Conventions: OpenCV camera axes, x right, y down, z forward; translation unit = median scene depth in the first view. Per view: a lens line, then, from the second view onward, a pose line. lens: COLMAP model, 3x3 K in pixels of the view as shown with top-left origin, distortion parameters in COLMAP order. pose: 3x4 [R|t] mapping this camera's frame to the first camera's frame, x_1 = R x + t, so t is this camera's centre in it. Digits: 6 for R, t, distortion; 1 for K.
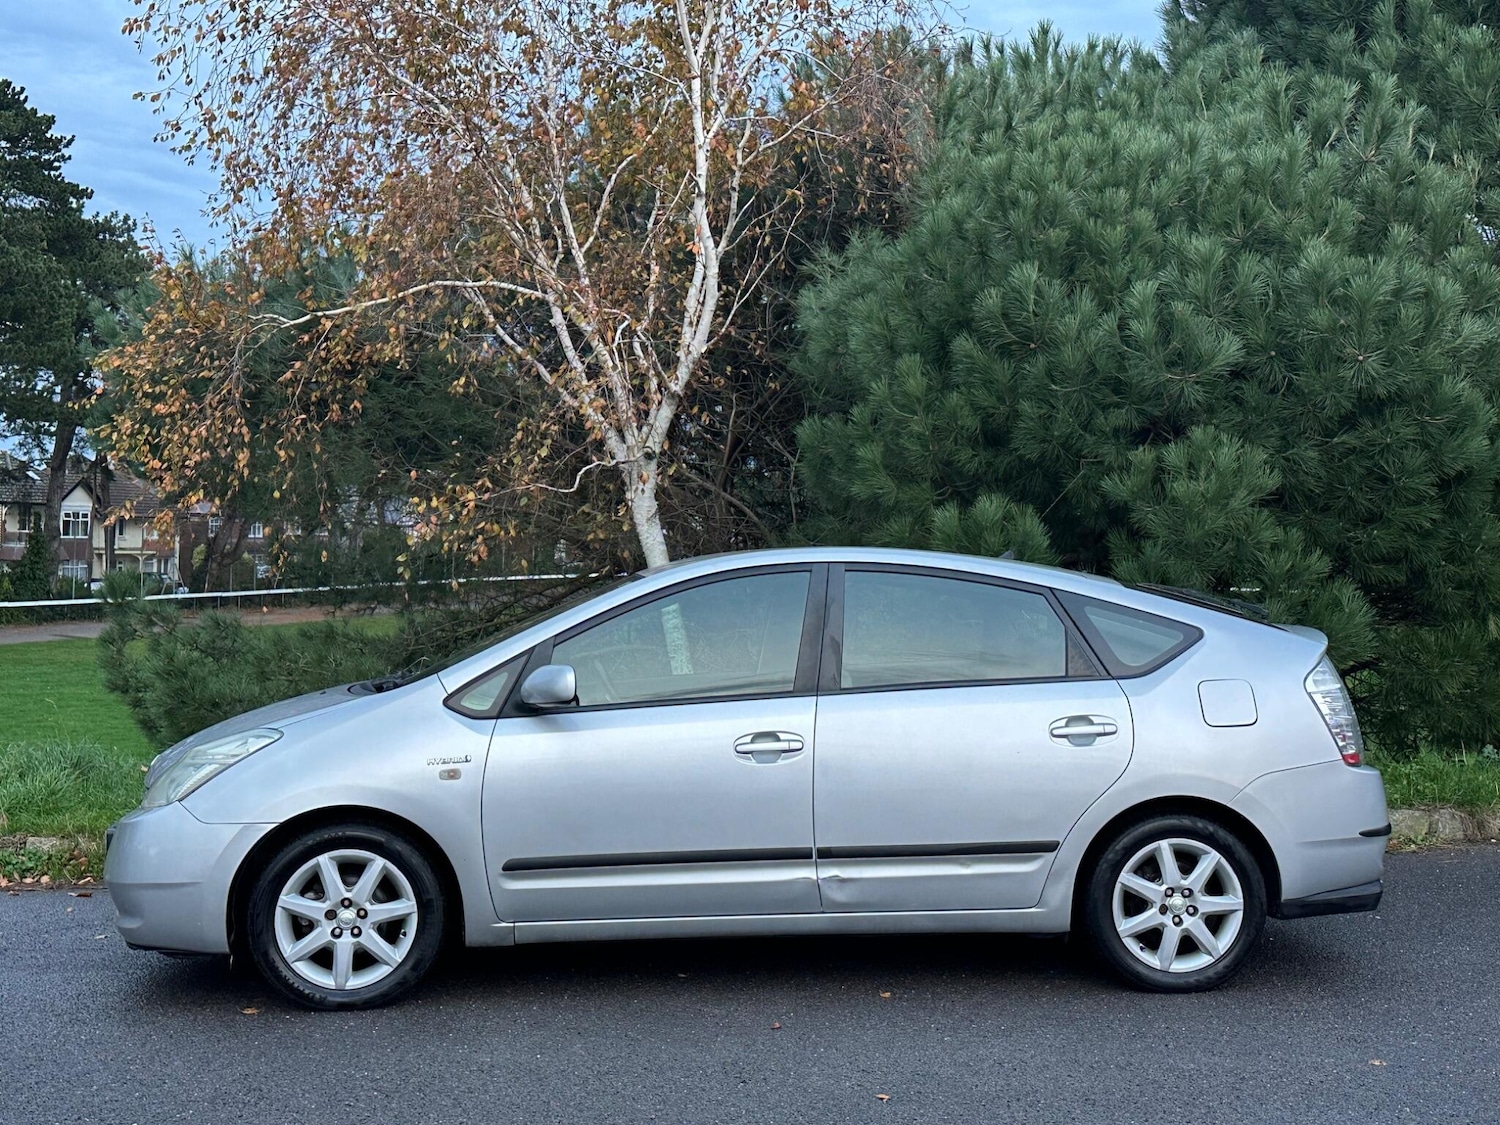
lens RADIAL K [[1954.6, 0, 756.4], [0, 1954.6, 563.2], [0, 0, 1]] dist [0.100919, 0.000000]
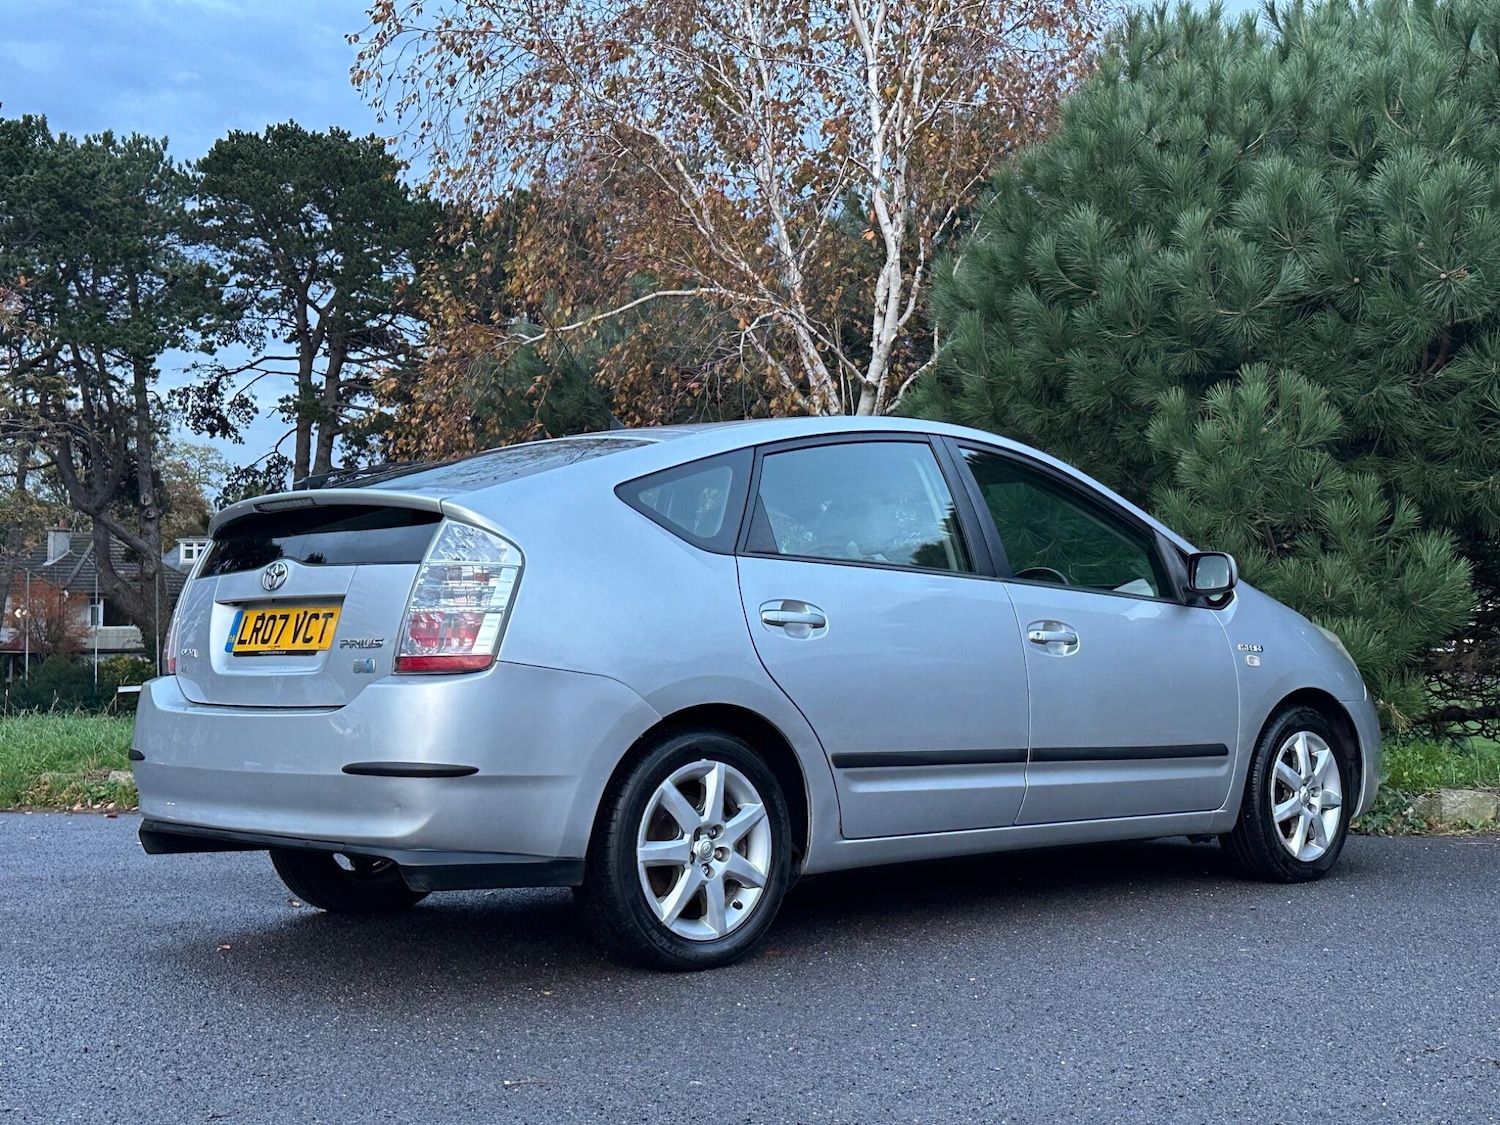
lens RADIAL K [[1954.6, 0, 750.9], [0, 1954.6, 568.4], [0, 0, 1]] dist [0.100919, 0.000000]
pose [[0.919923, -0.018729, -0.391651, 0.351342], [0.001950, 0.999065, -0.043195, 0.059932], [0.392093, 0.038973, 0.919100, 0.079134]]
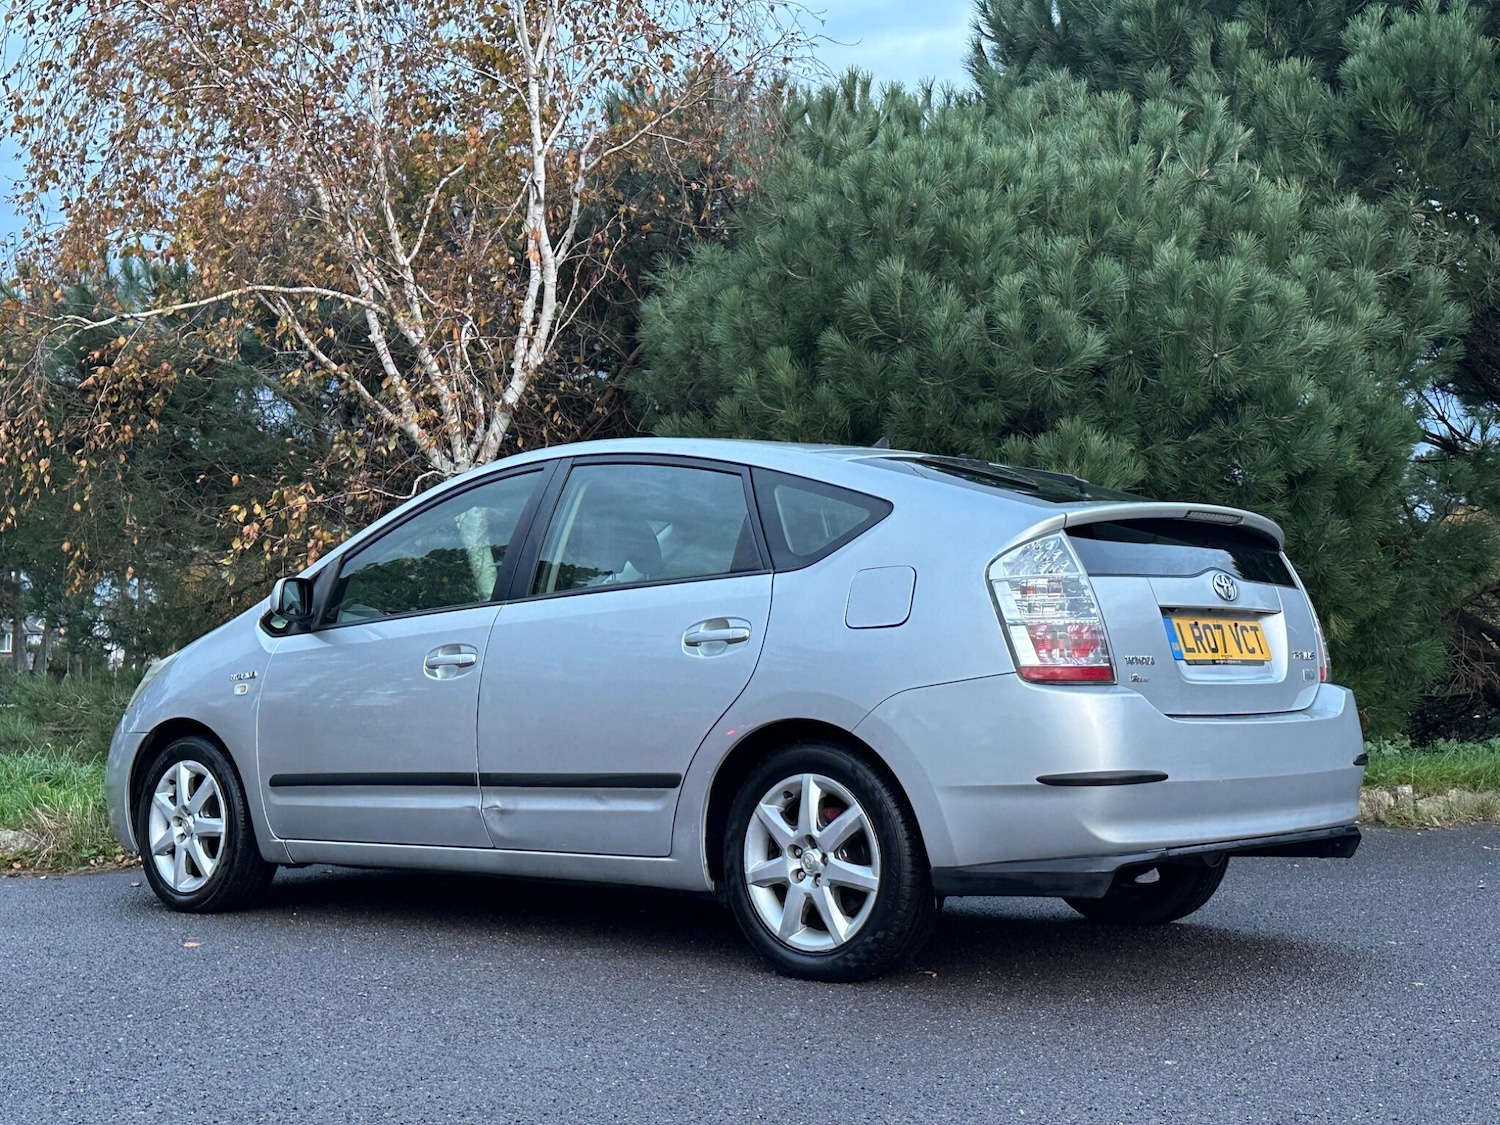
lens RADIAL K [[1954.6, 0, 756.8], [0, 1954.6, 578.1], [0, 0, 1]] dist [0.100919, 0.000000]
pose [[0.988556, 0.002231, 0.150835, -0.080319], [0.006407, 0.998367, -0.056757, 0.065299], [-0.150715, 0.057074, 0.986928, 0.033762]]
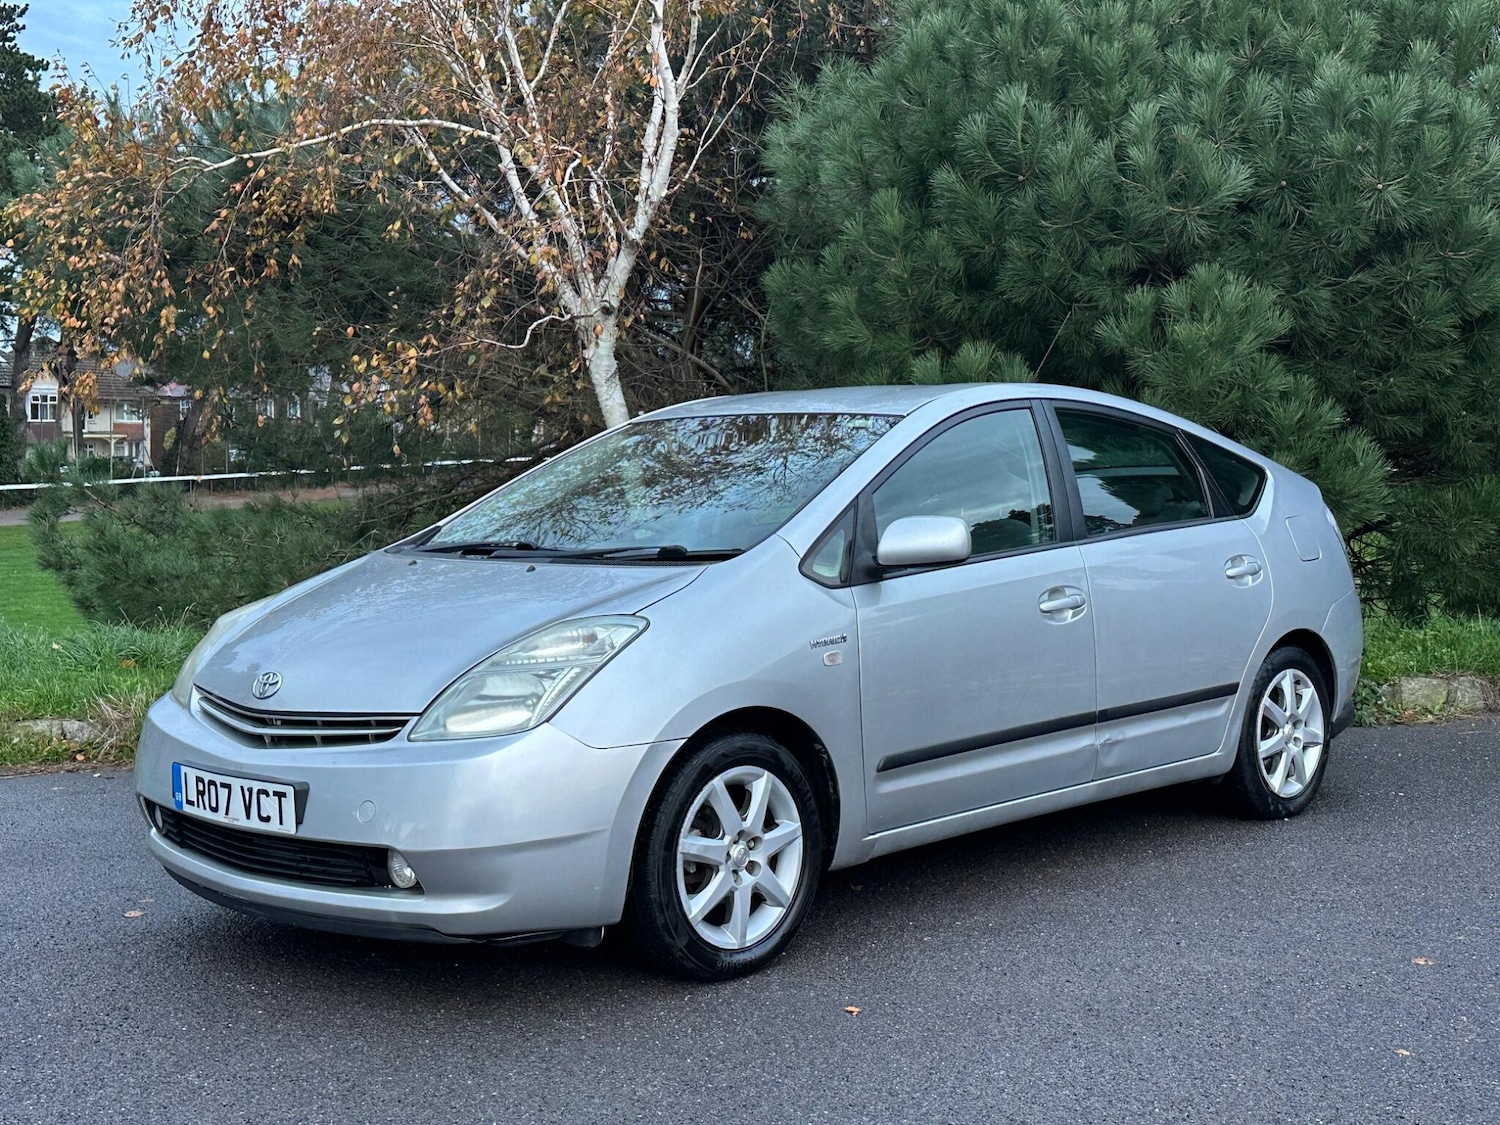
lens RADIAL K [[1954.6, 0, 754.4], [0, 1954.6, 567.4], [0, 0, 1]] dist [0.100919, 0.000000]
pose [[0.999929, -0.008531, 0.008278, 0.007743], [0.008001, 0.998041, 0.062056, 0.012013], [-0.008792, -0.061986, 0.998038, 0.076272]]
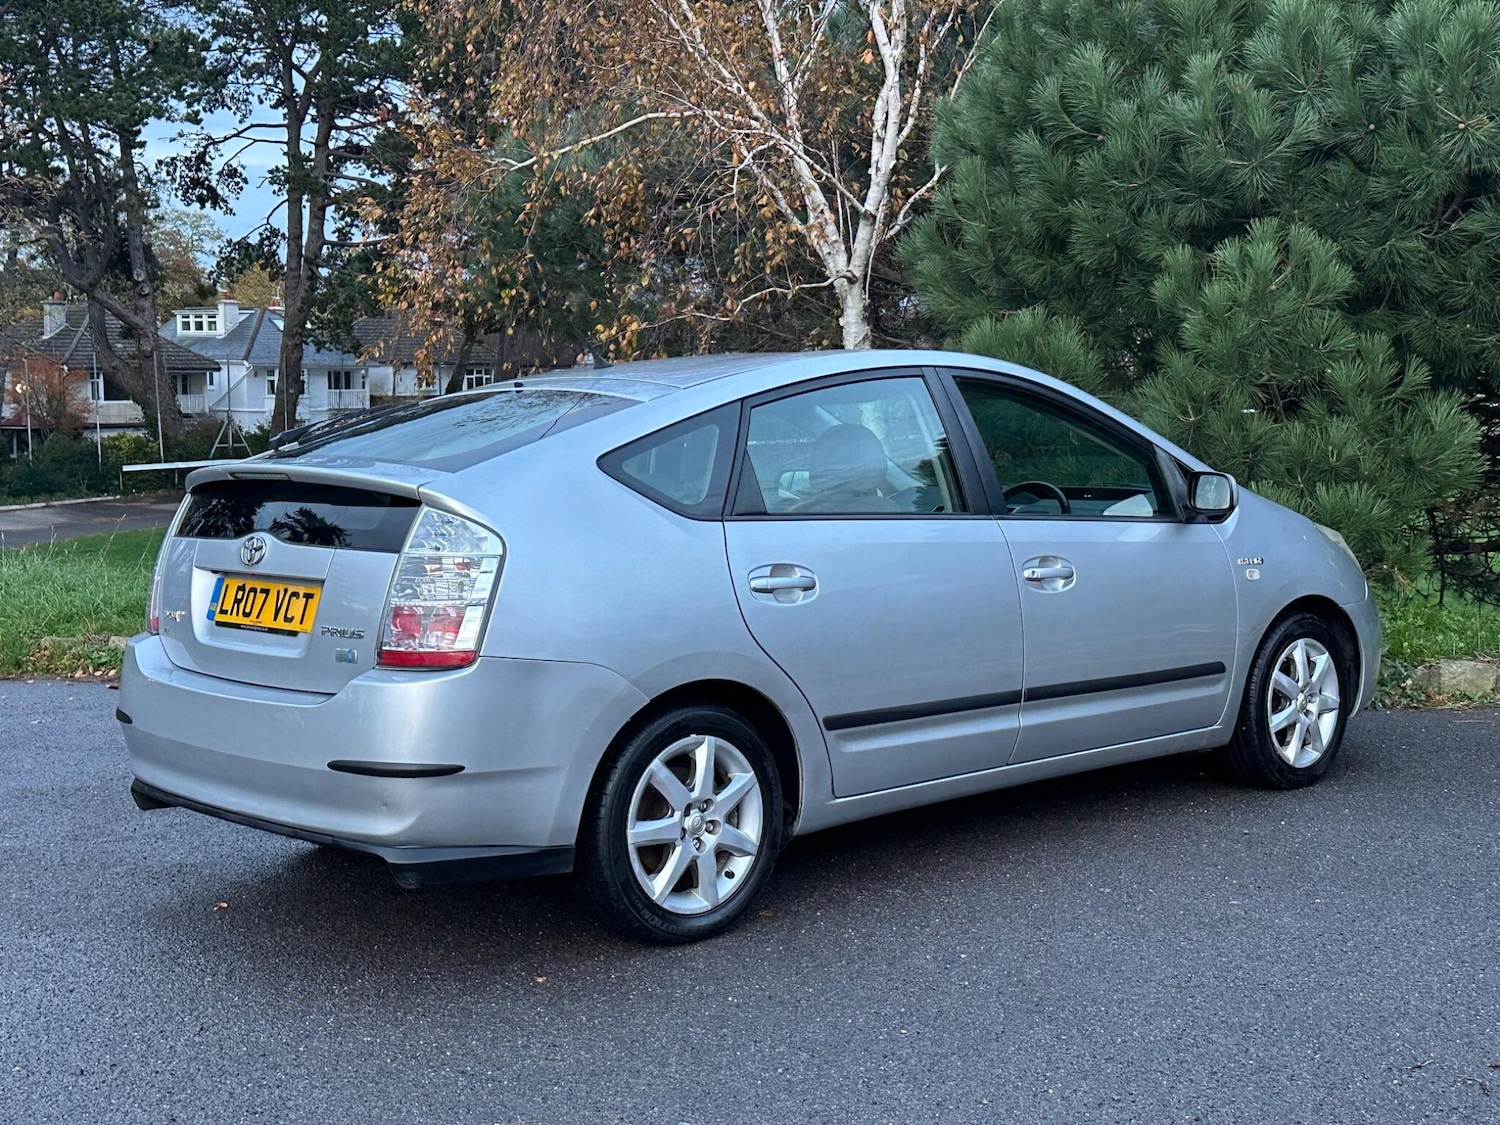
lens RADIAL K [[1954.6, 0, 743.1], [0, 1954.6, 572.8], [0, 0, 1]] dist [0.100919, 0.000000]
pose [[0.917331, 0.020110, -0.397618, 0.351264], [0.014780, 0.996315, 0.084487, 0.009038], [0.397851, -0.083380, 0.913653, 0.090712]]
